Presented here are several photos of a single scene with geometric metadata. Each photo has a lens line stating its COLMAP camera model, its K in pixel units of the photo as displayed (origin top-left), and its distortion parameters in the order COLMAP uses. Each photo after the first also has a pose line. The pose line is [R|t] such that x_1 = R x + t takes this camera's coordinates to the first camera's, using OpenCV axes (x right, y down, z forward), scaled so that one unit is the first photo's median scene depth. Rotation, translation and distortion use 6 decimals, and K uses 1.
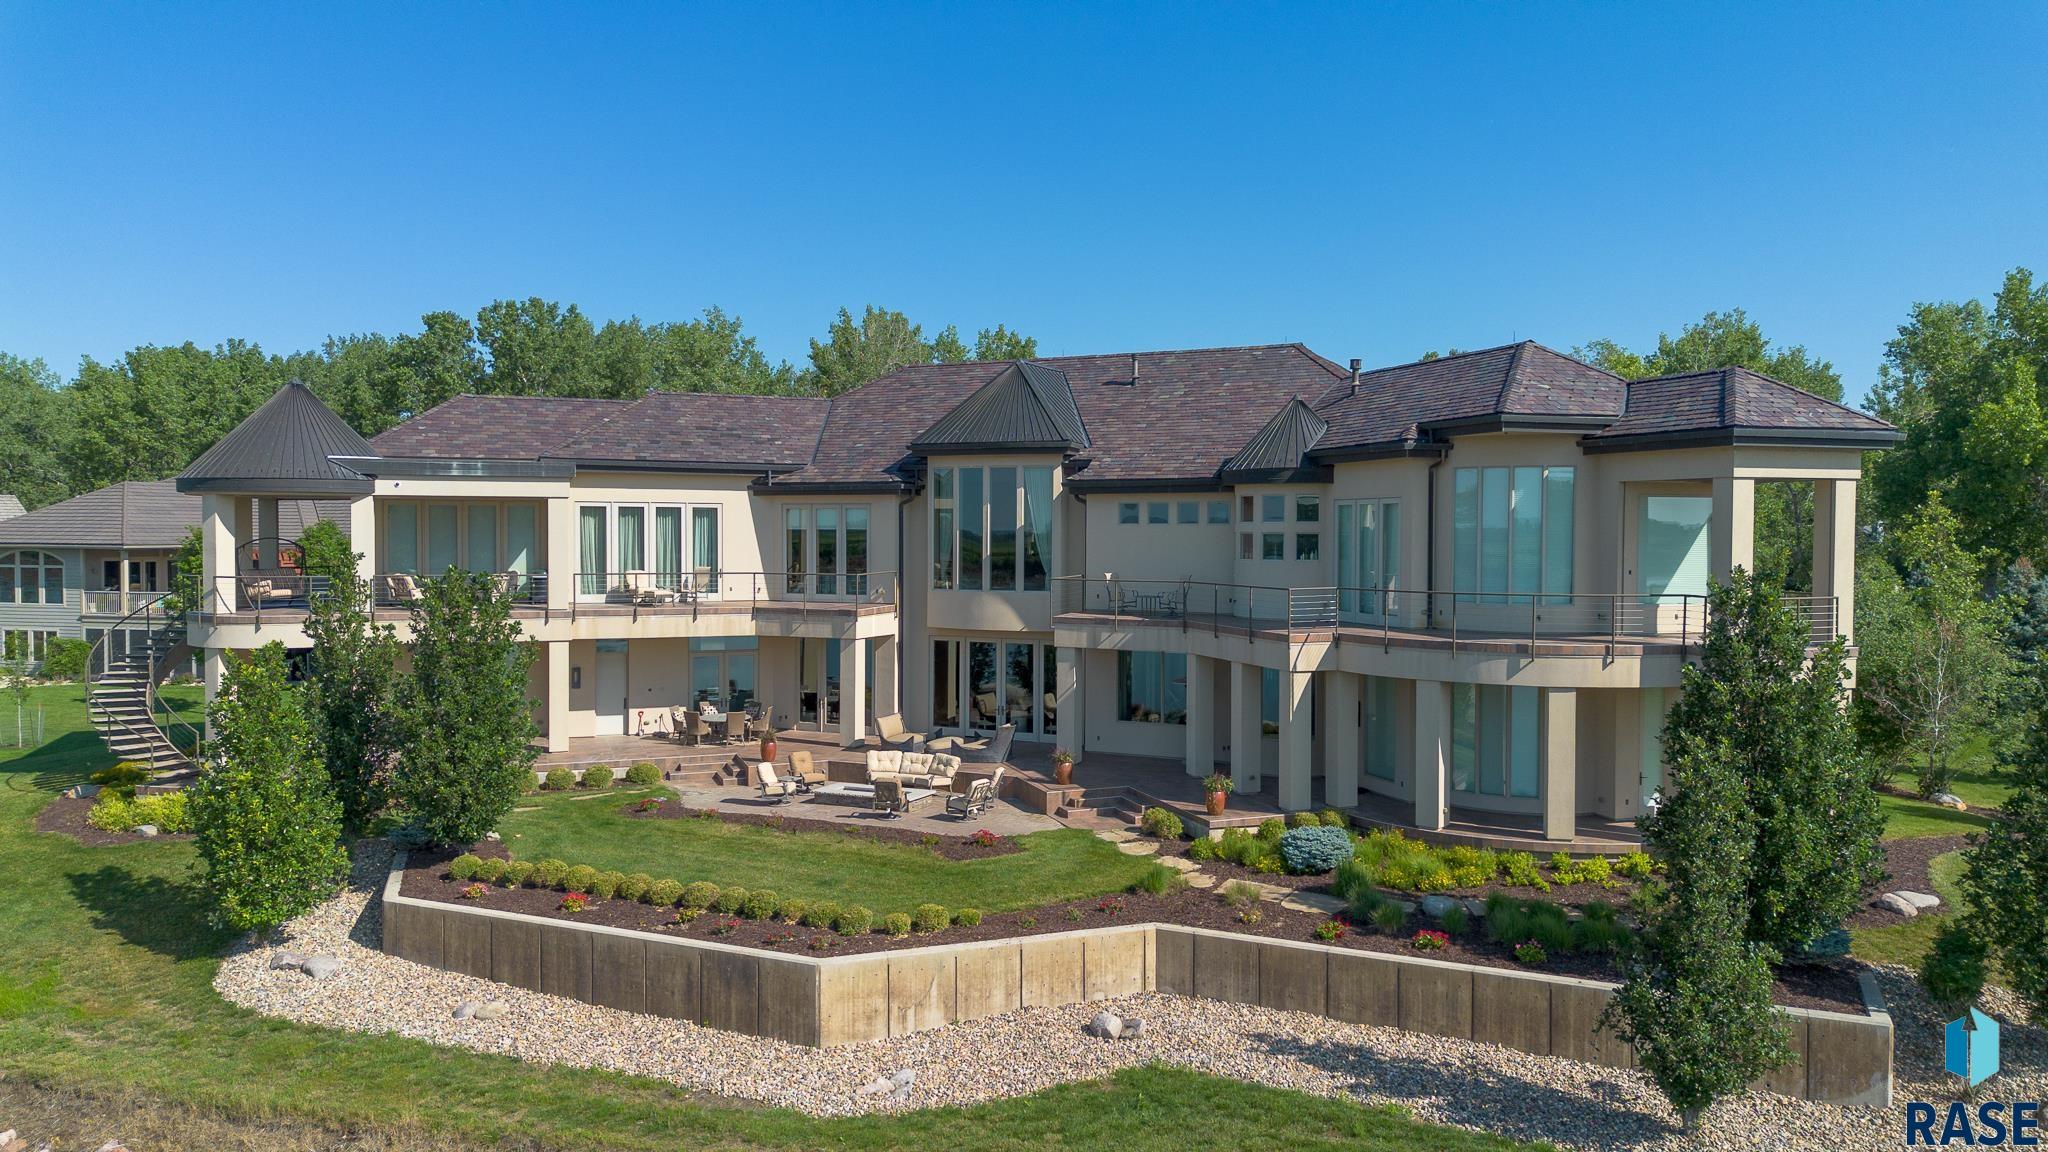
lens RADIAL K [[1446.9, 0, 1024.4], [0, 1446.9, 573.5], [0, 0, 1]] dist [0.068150, -0.067459]
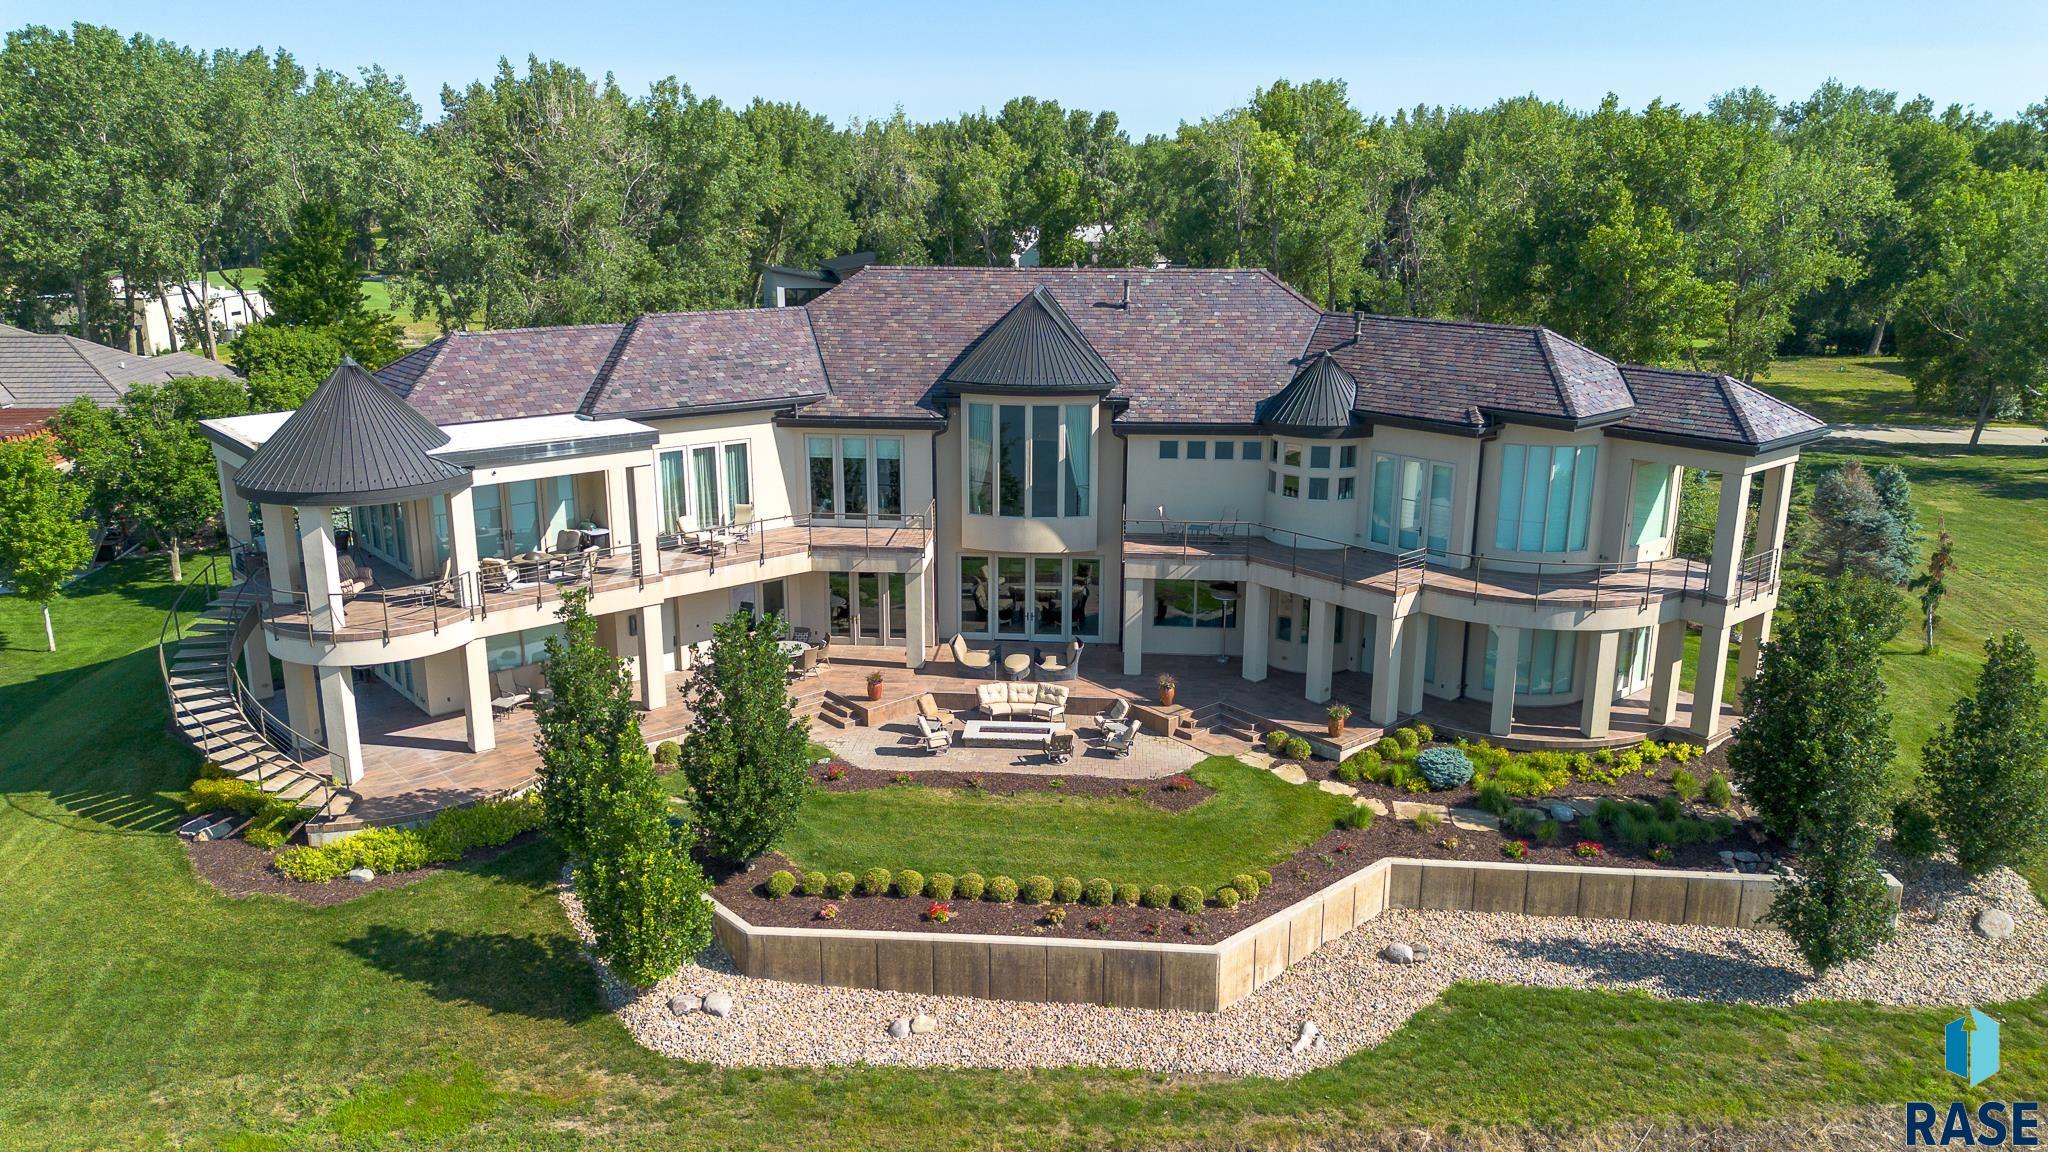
lens RADIAL K [[1443.0, 0, 1024.0], [0, 1443.0, 576.0], [0, 0, 1]] dist [0.072718, -0.072460]
pose [[0.933695, -0.092753, 0.345847, -0.529109], [0.009446, 0.971912, 0.235156, -0.259218], [-0.357944, -0.216297, 0.908345, -0.005703]]
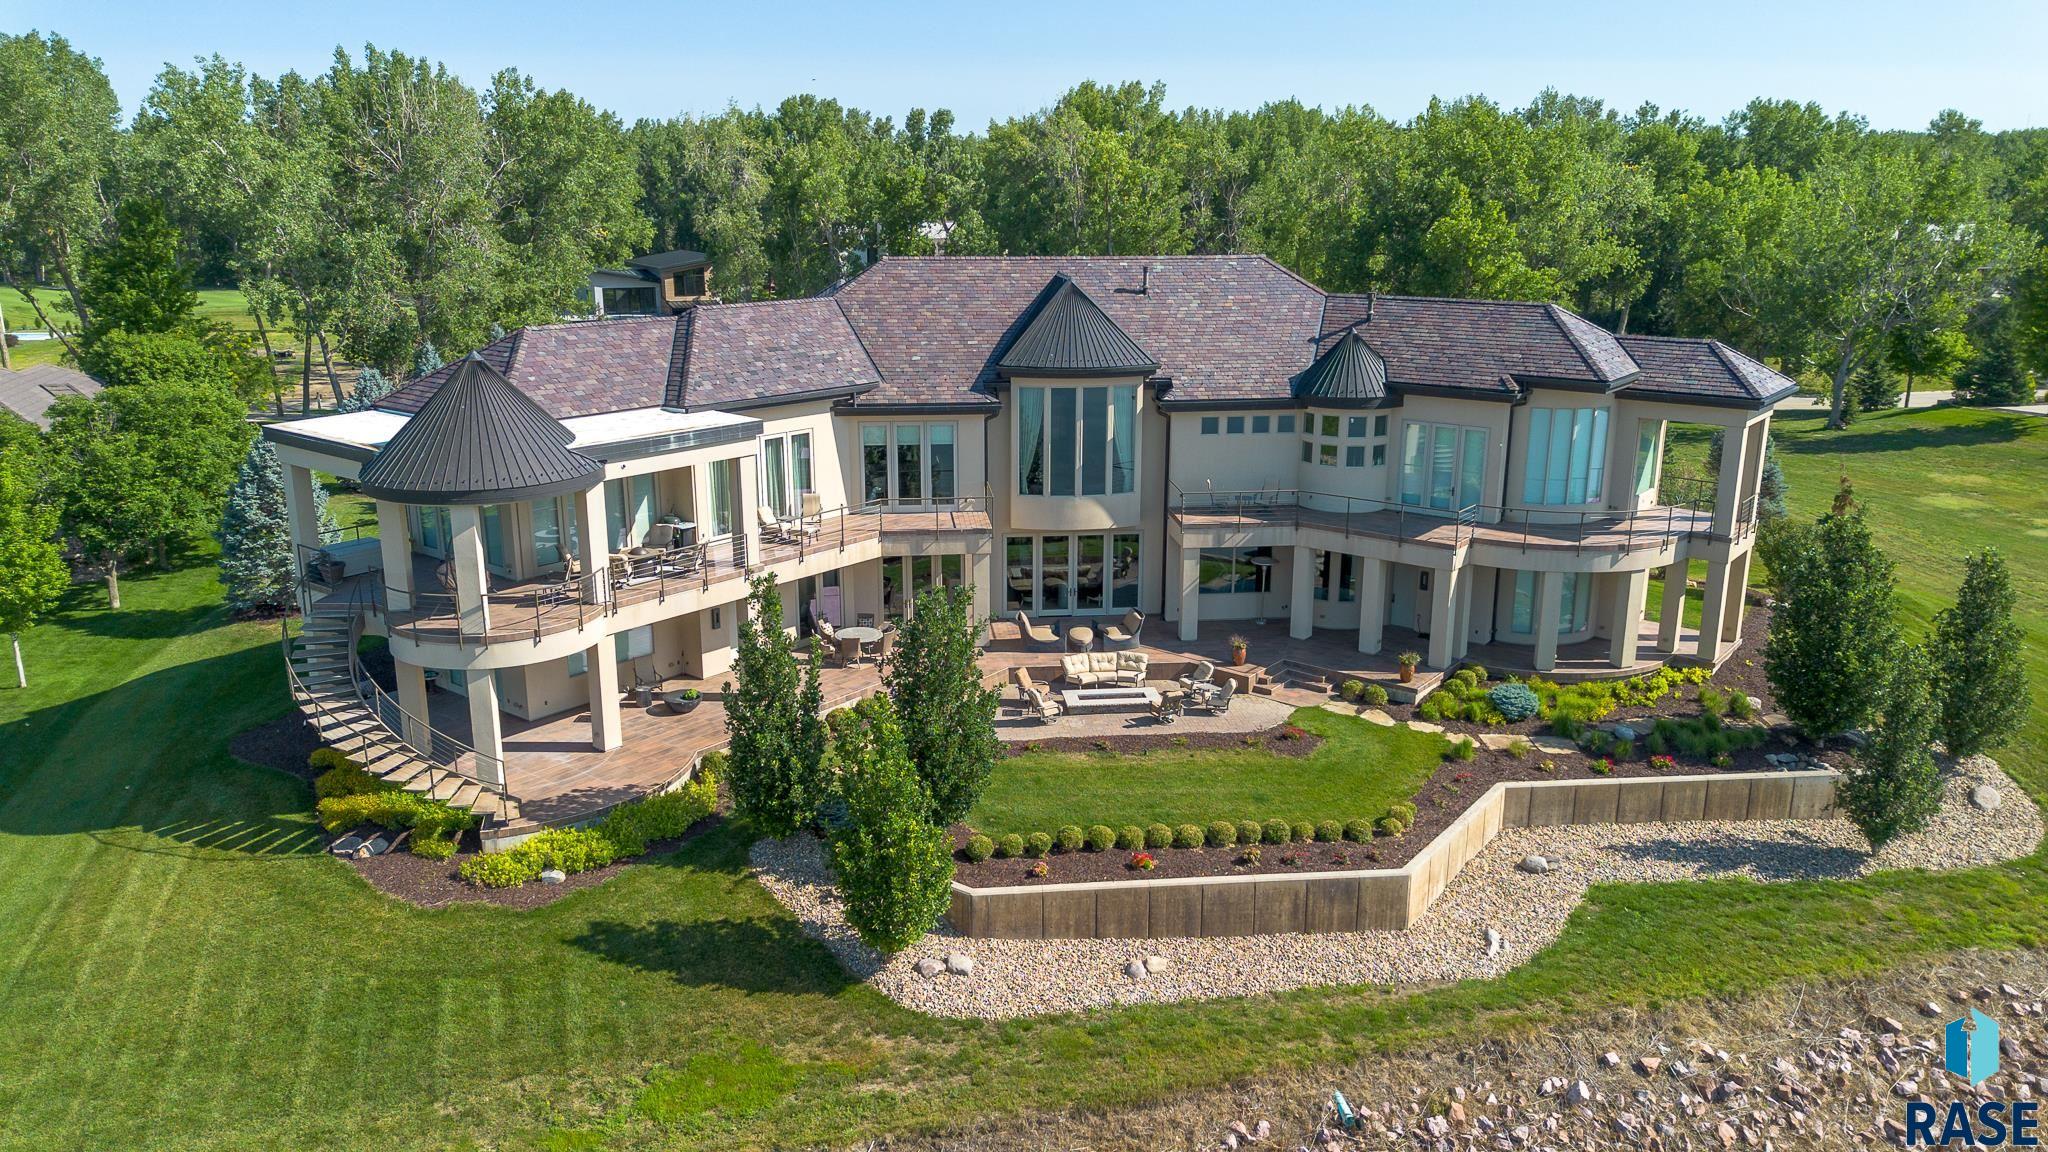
lens RADIAL K [[1446.9, 0, 1024.4], [0, 1446.9, 573.5], [0, 0, 1]] dist [0.068150, -0.067459]
pose [[0.849604, -0.137468, 0.509191, -0.837271], [0.016382, 0.971848, 0.235038, -0.252751], [-0.527166, -0.191348, 0.827938, 0.082528]]
